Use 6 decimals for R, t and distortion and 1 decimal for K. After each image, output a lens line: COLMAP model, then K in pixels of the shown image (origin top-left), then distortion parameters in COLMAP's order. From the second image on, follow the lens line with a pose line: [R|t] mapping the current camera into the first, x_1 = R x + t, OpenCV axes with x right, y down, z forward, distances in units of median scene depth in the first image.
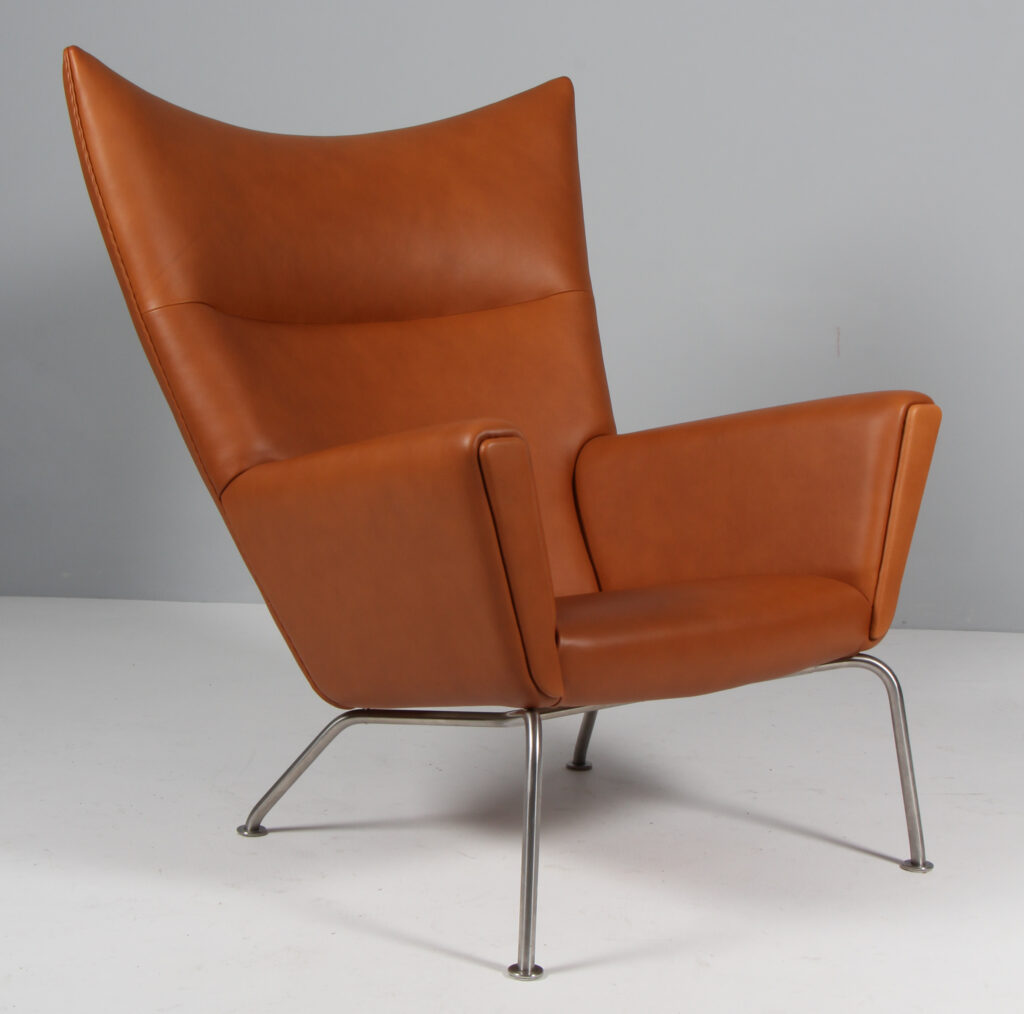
lens RADIAL K [[2103.0, 0, 525.4], [0, 2103.0, 459.8], [0, 0, 1]] dist [-0.002445, 0.000000]
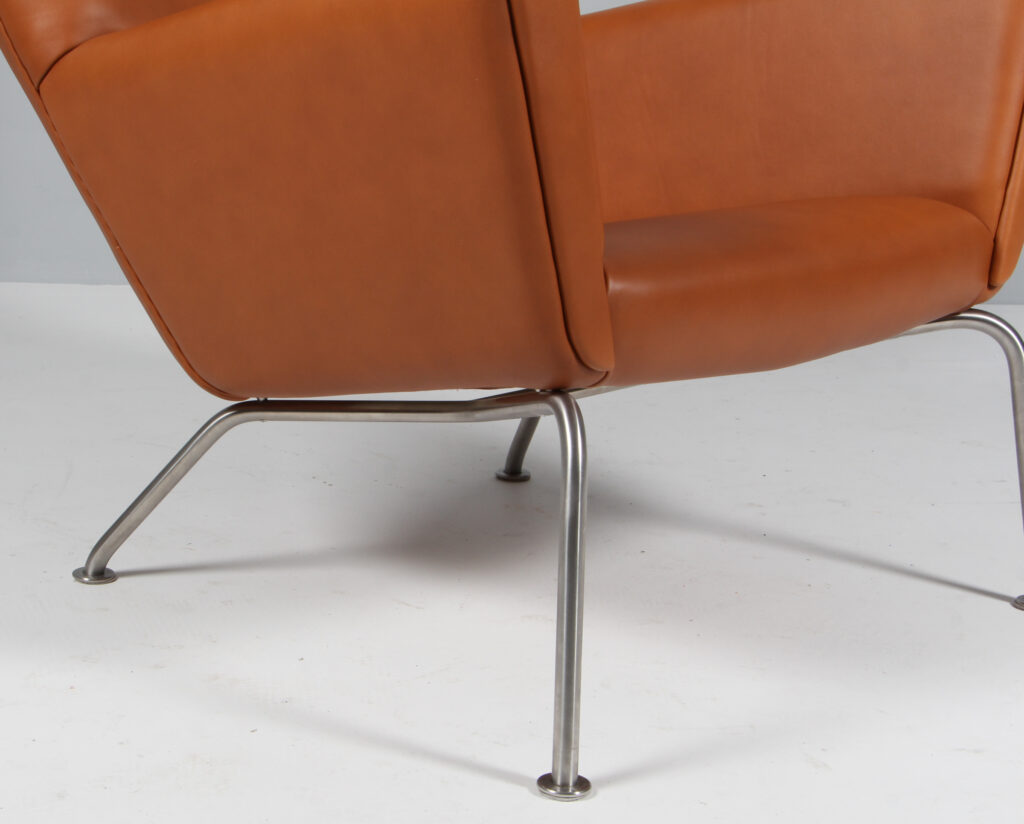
lens RADIAL K [[2322.2, 0, 452.4], [0, 2322.2, 468.2], [0, 0, 1]] dist [0.086495, 0.000000]
pose [[0.997429, -0.019517, 0.068955, -0.067699], [0.009603, 0.989924, 0.141277, 0.033963], [-0.071017, -0.140251, 0.987566, 0.242172]]
